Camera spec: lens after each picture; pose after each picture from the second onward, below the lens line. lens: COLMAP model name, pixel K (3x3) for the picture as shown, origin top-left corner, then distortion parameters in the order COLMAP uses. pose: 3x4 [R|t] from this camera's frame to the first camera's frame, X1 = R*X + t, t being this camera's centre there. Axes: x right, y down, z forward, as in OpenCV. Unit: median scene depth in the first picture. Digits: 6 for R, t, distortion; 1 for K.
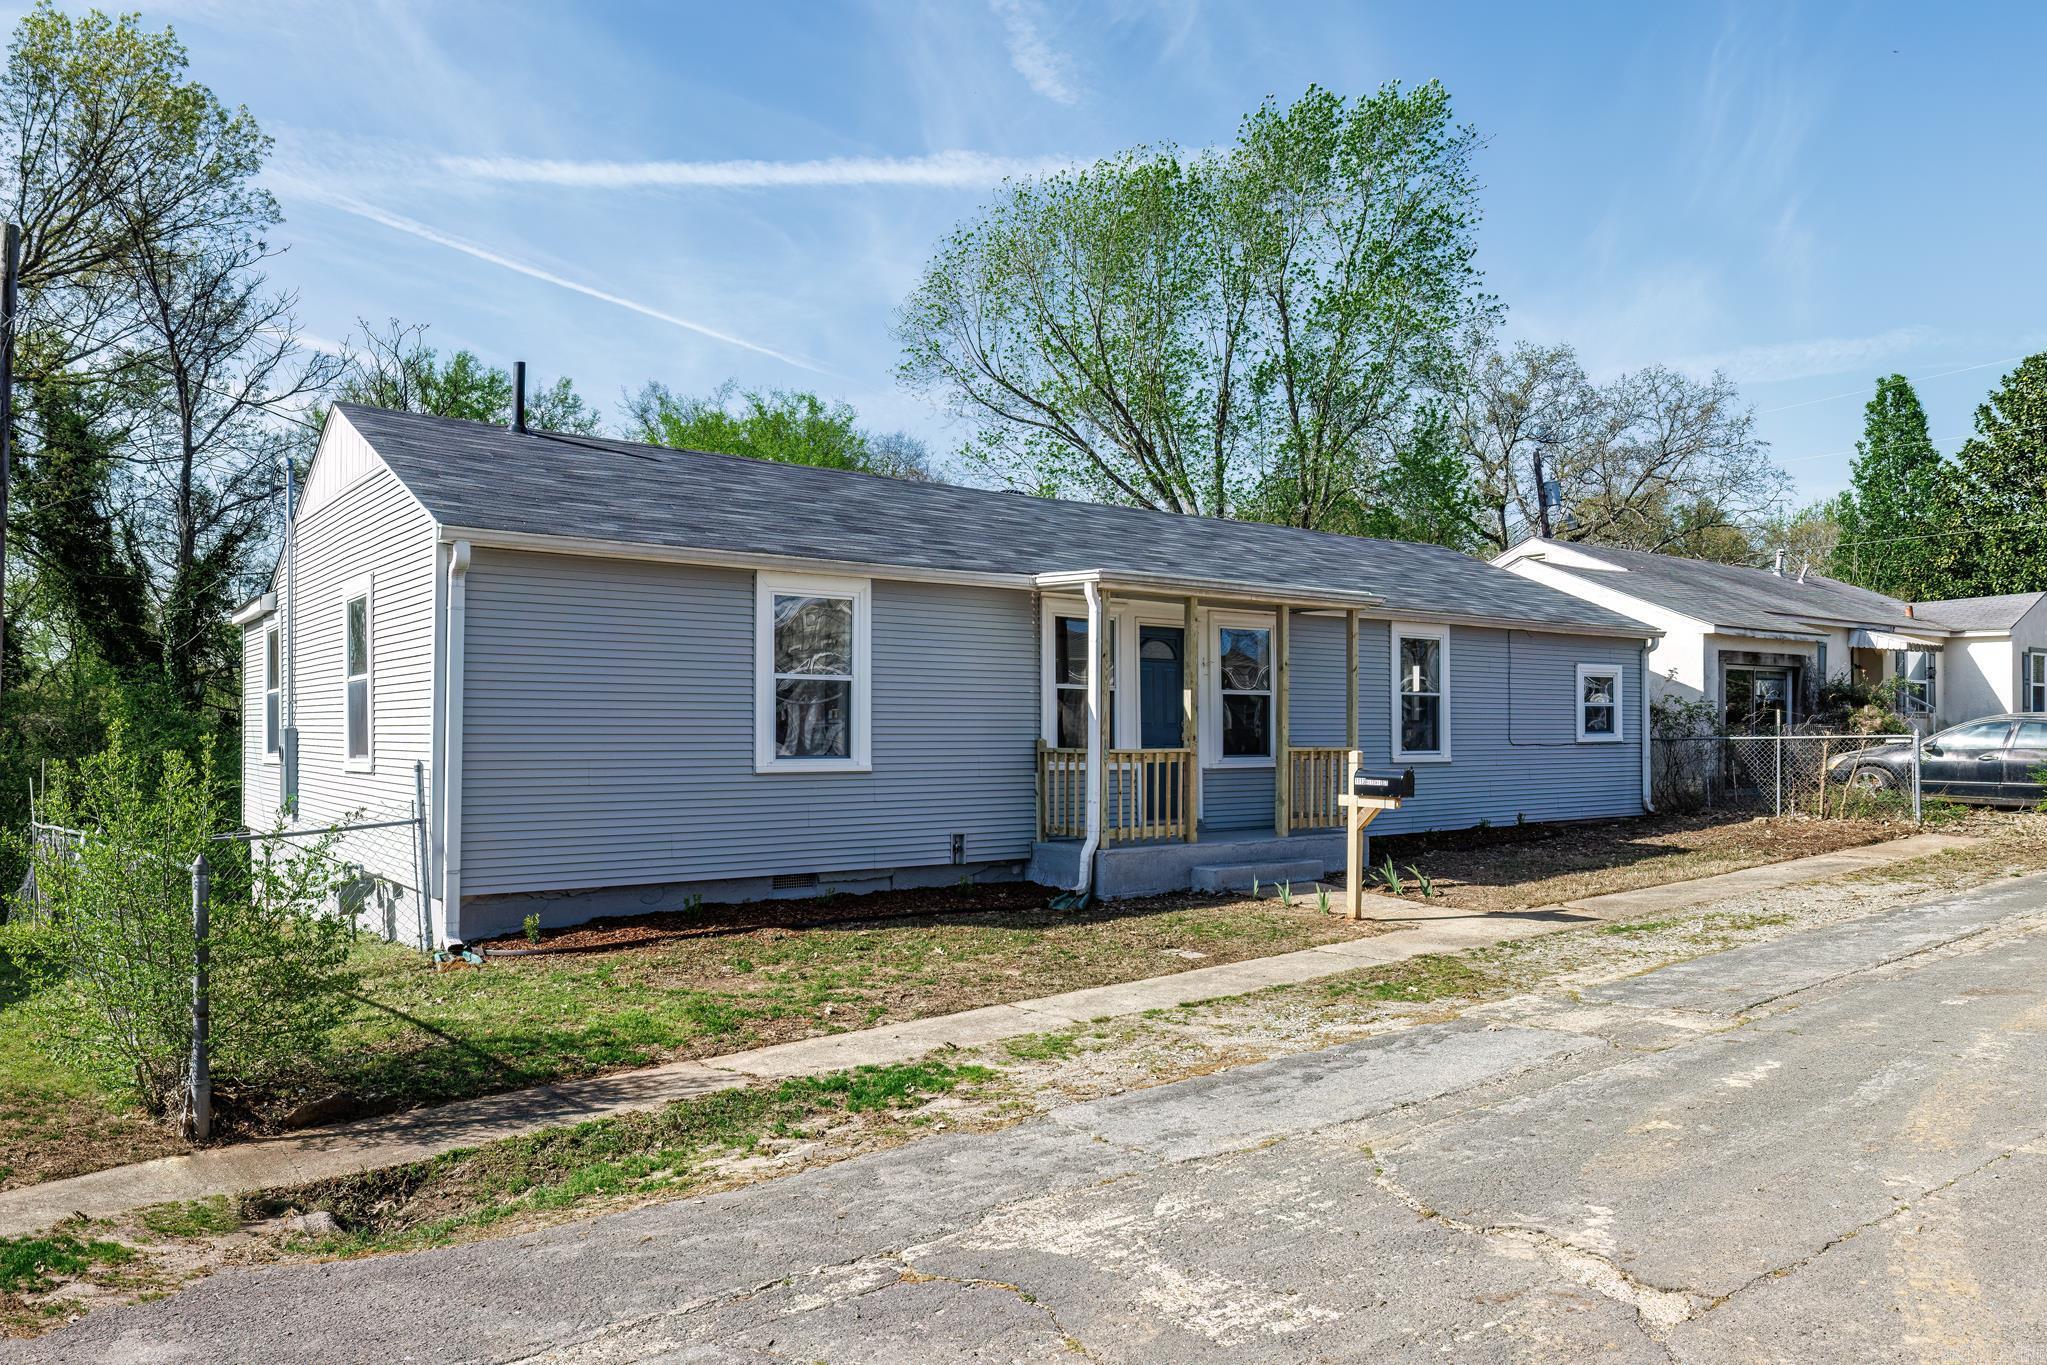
lens RADIAL K [[1421.7, 0, 1026.6], [0, 1421.7, 726.0], [0, 0, 1]] dist [-0.003725, 0.000355]
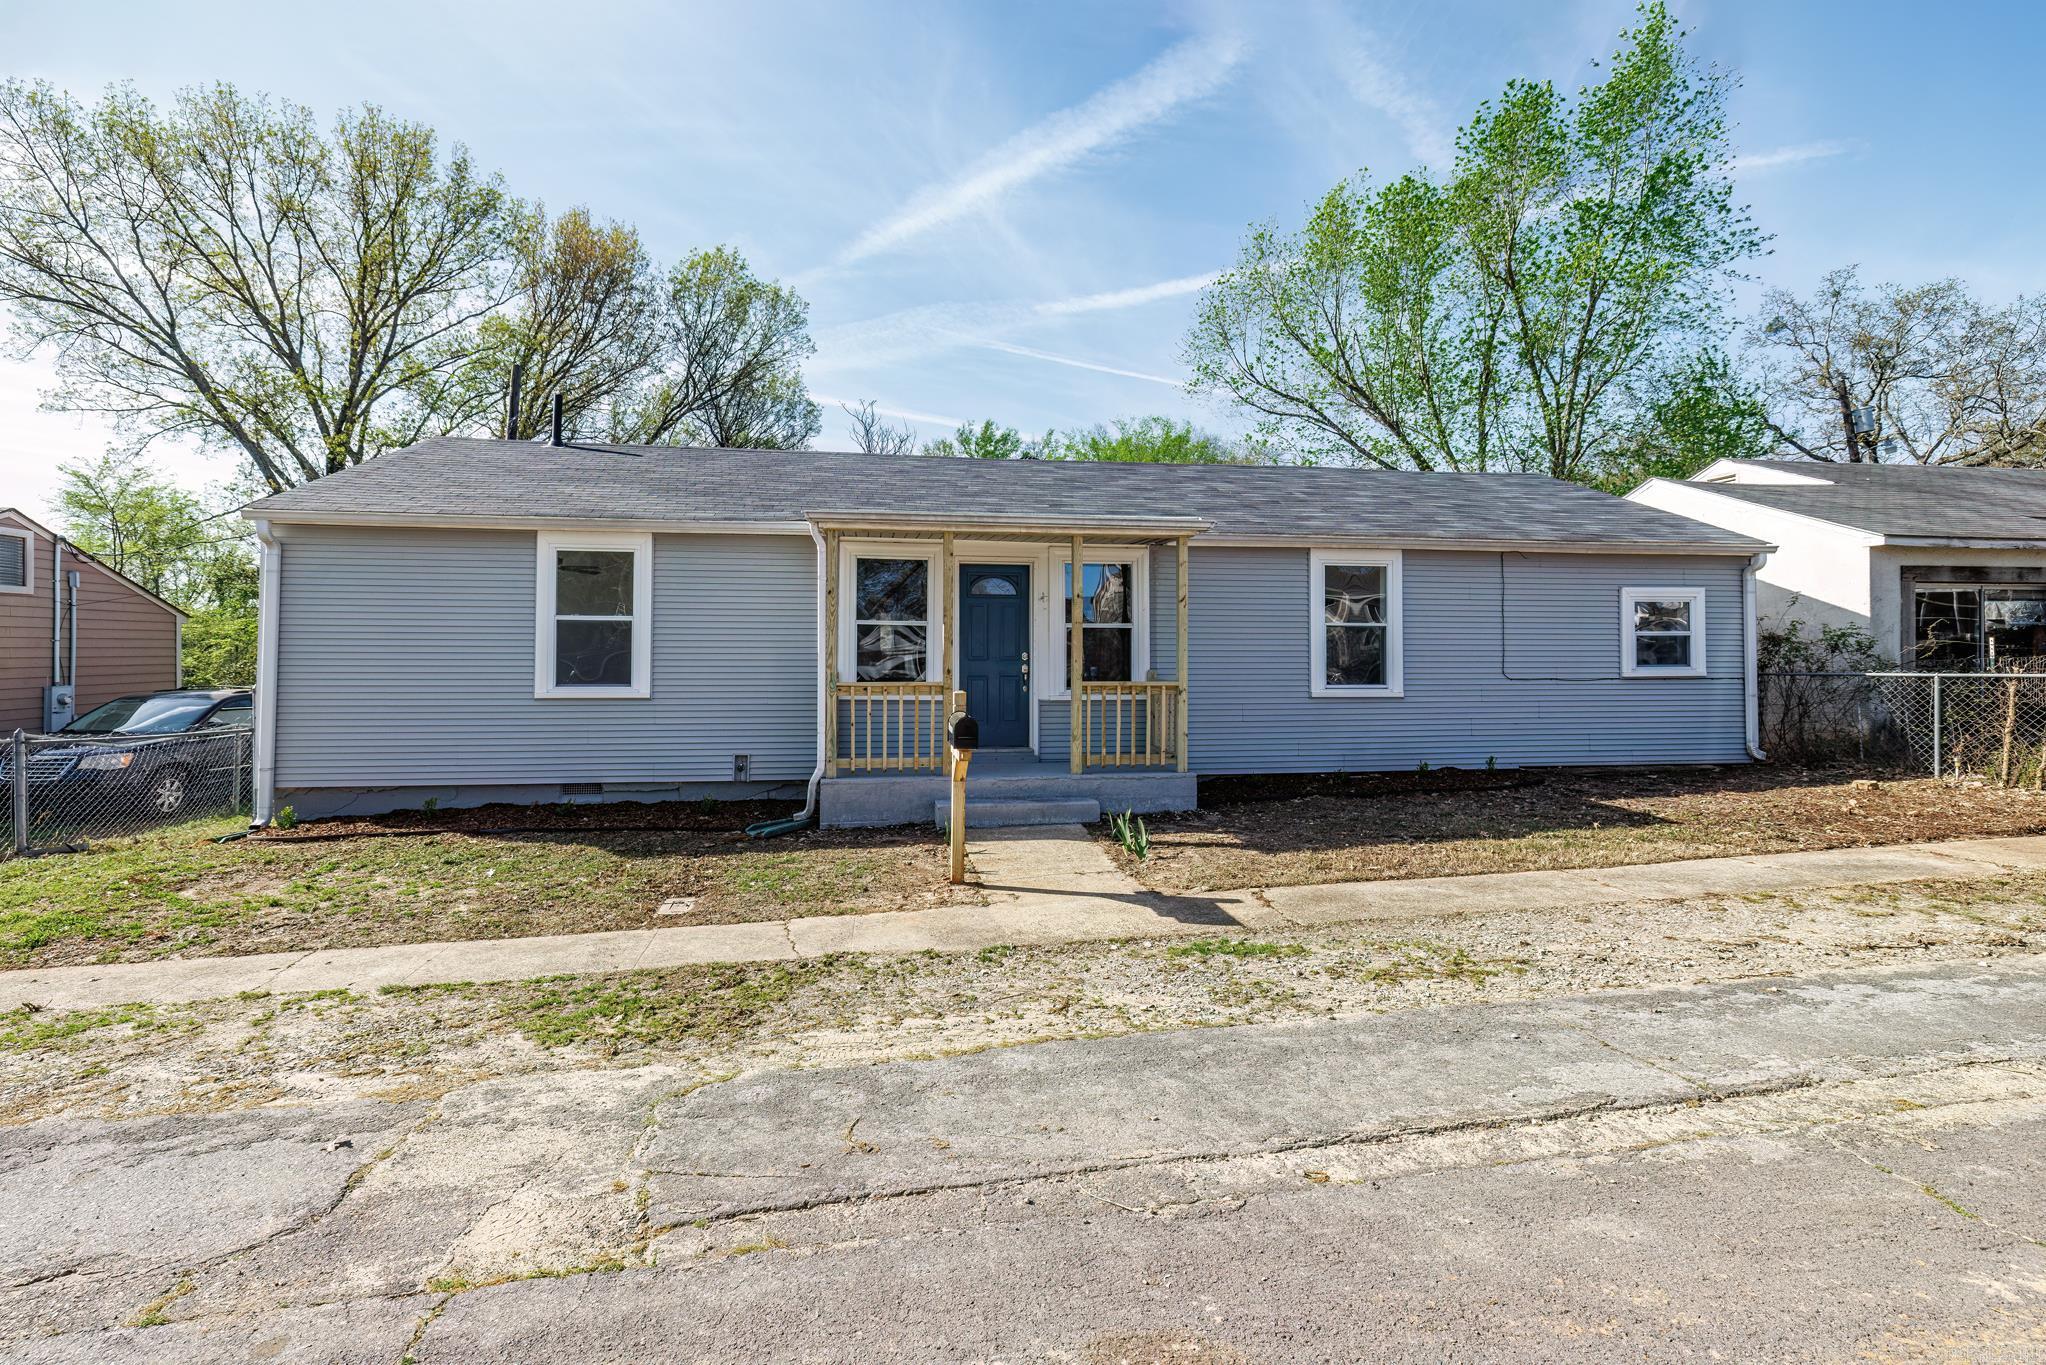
lens RADIAL K [[901.0, 0, 995.8], [0, 901.0, 656.0], [0, 0, 1]] dist [0.000998, -0.000085]
pose [[0.869345, 0.004009, -0.494190, 0.328674], [-0.000642, 0.999975, 0.006982, -0.005199], [0.494206, -0.005753, 0.869326, 0.327414]]
